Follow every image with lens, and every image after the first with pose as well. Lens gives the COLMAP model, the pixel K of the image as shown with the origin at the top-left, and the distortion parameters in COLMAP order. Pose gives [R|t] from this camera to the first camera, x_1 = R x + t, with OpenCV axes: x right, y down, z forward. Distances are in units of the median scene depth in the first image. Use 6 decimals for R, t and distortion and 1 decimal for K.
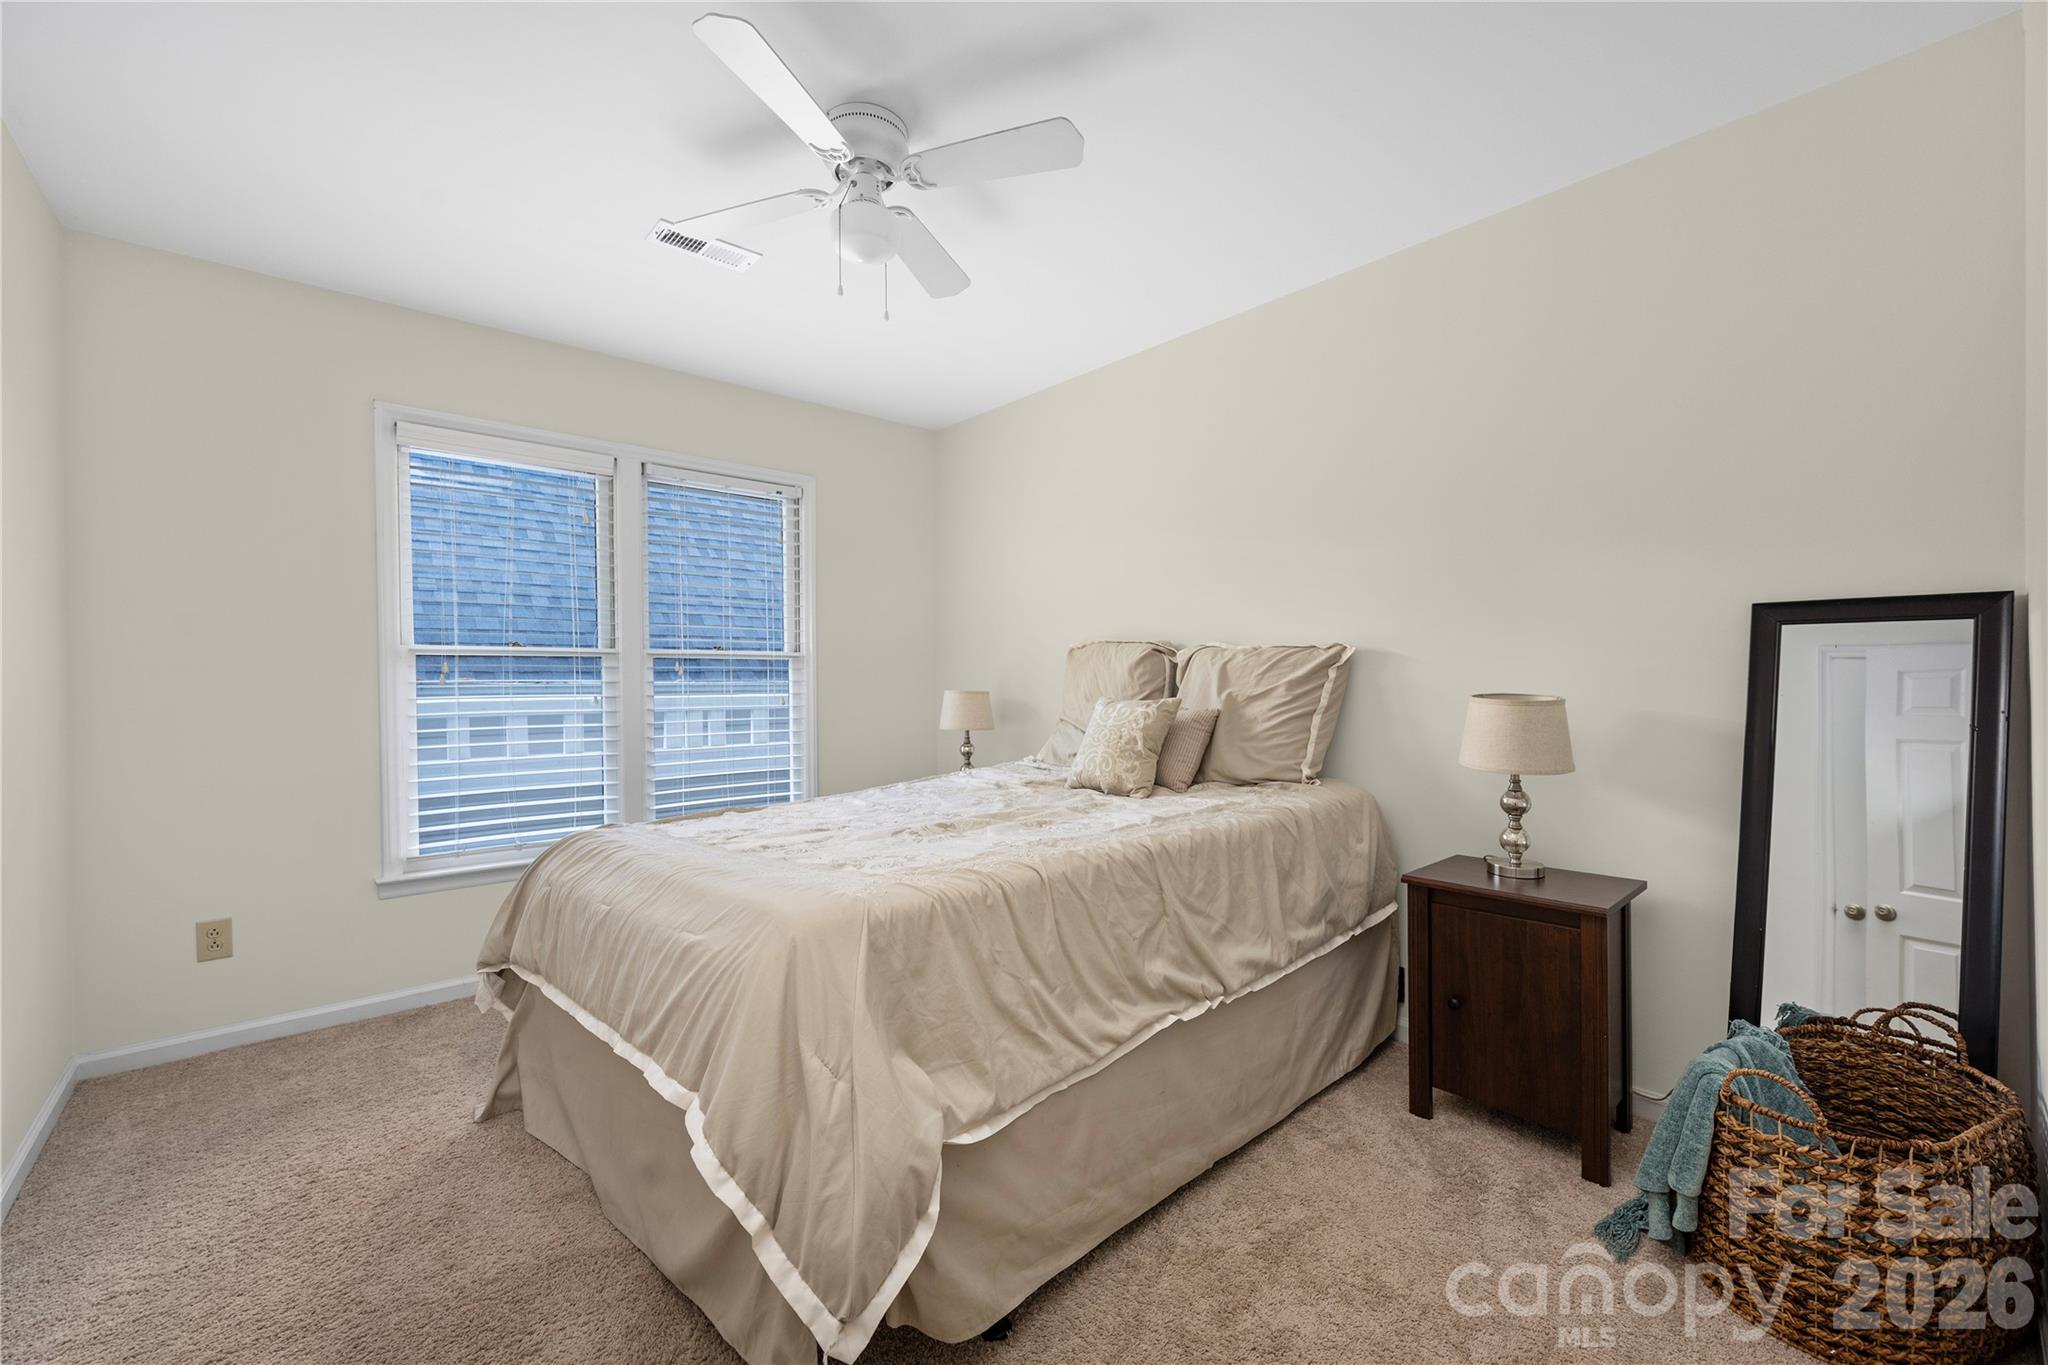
lens RADIAL K [[846.4, 0, 1017.8], [0, 846.4, 654.3], [0, 0, 1]] dist [-0.003786, -0.000049]
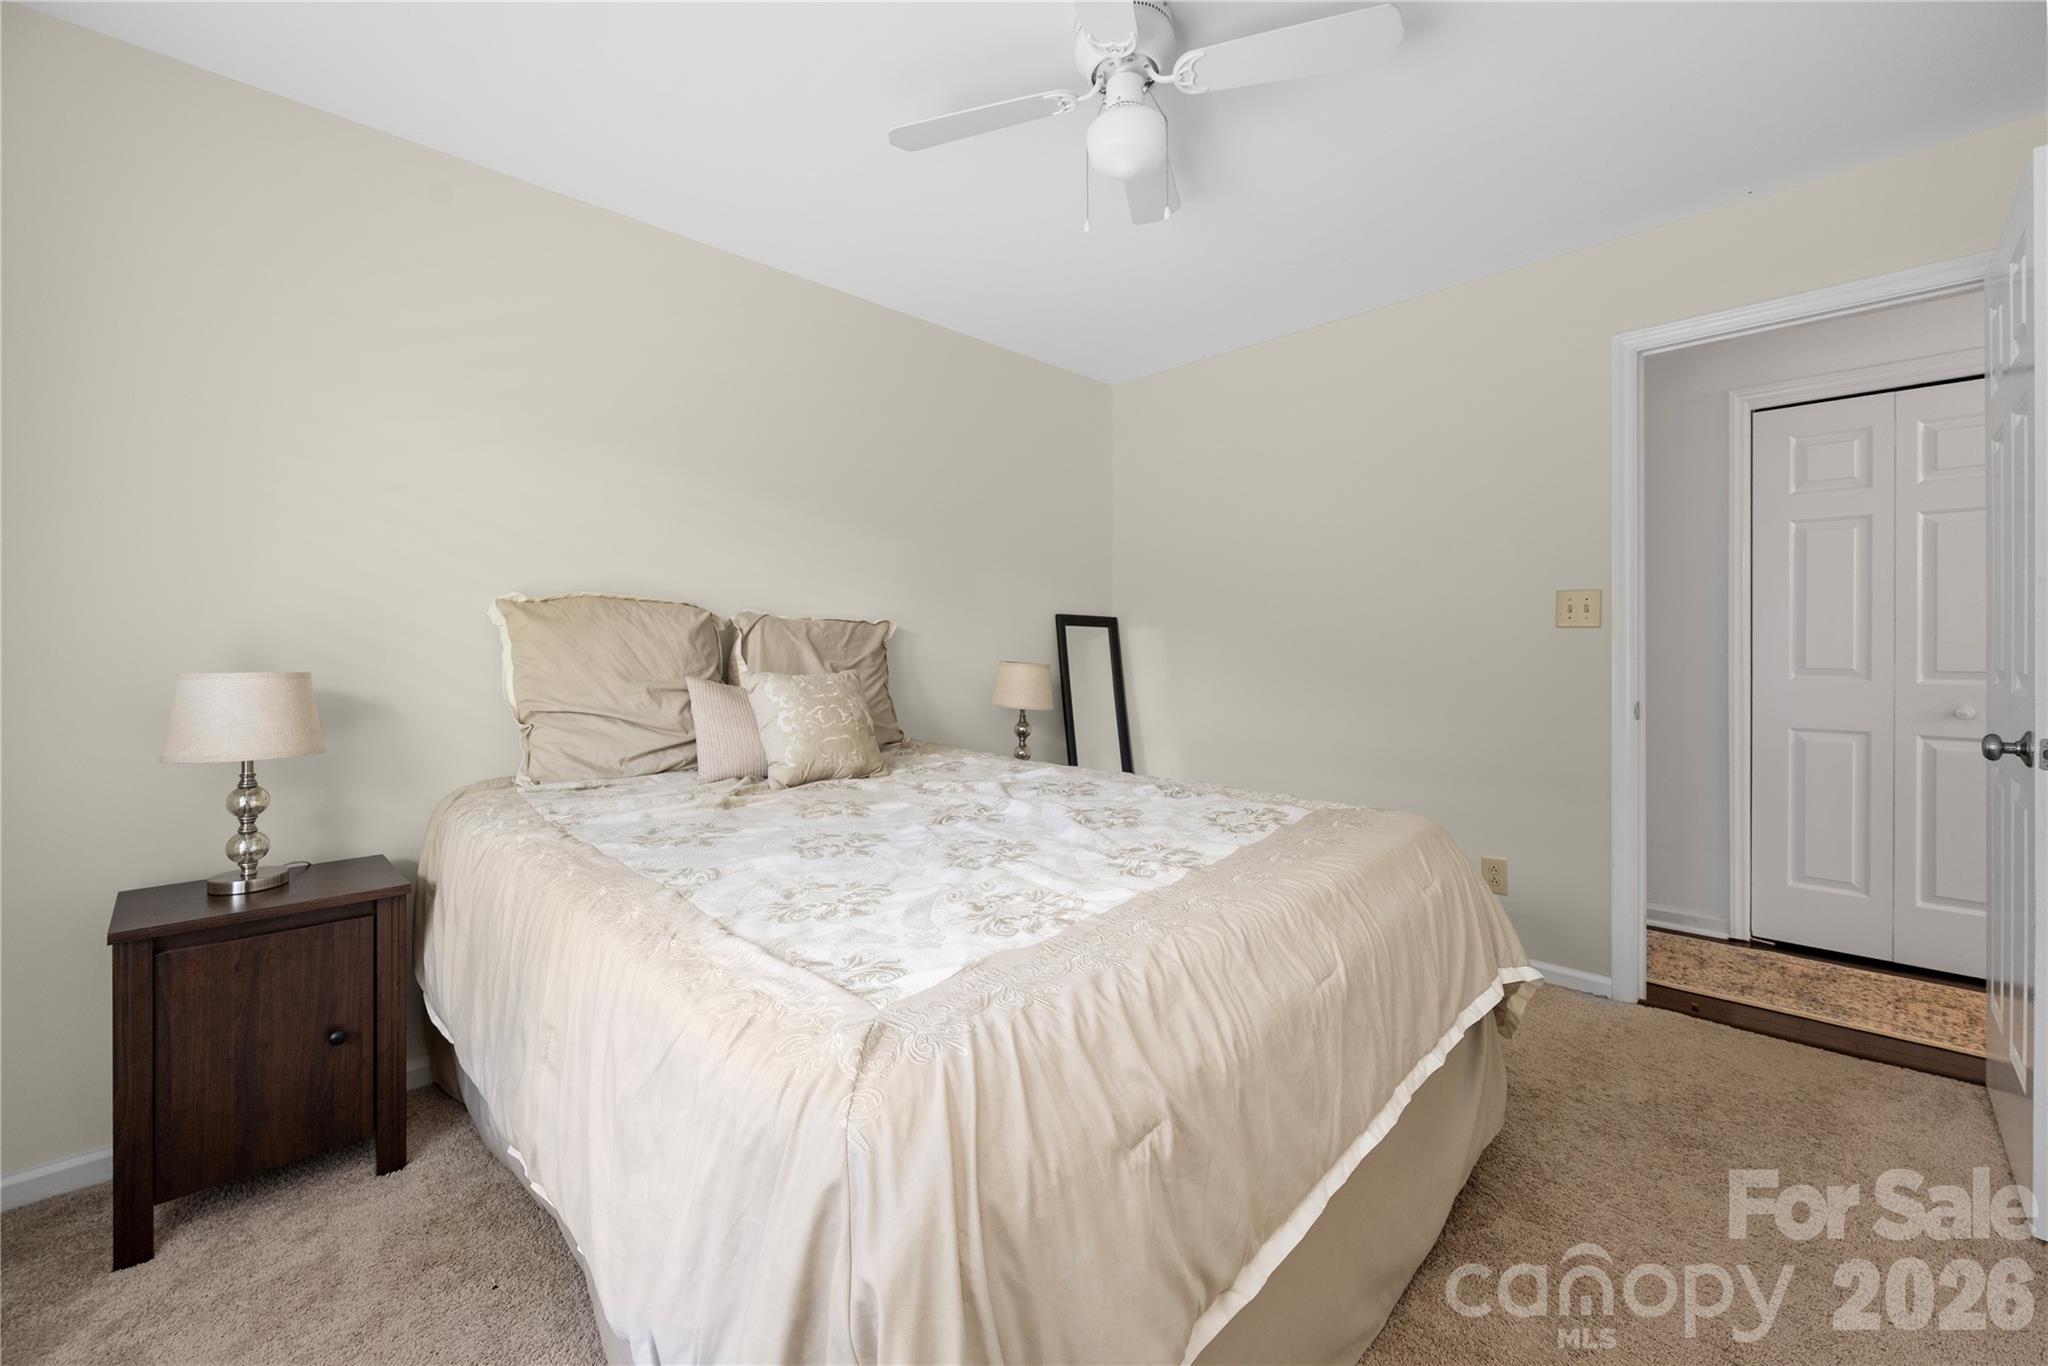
lens RADIAL K [[846.4, 0, 1017.8], [0, 846.4, 654.8], [0, 0, 1]] dist [-0.003786, -0.000049]
pose [[-0.067252, -0.000459, 0.997736, -0.328444], [-0.030461, 0.999535, -0.001593, 0.012140], [-0.997271, -0.030499, -0.067235, 0.364130]]
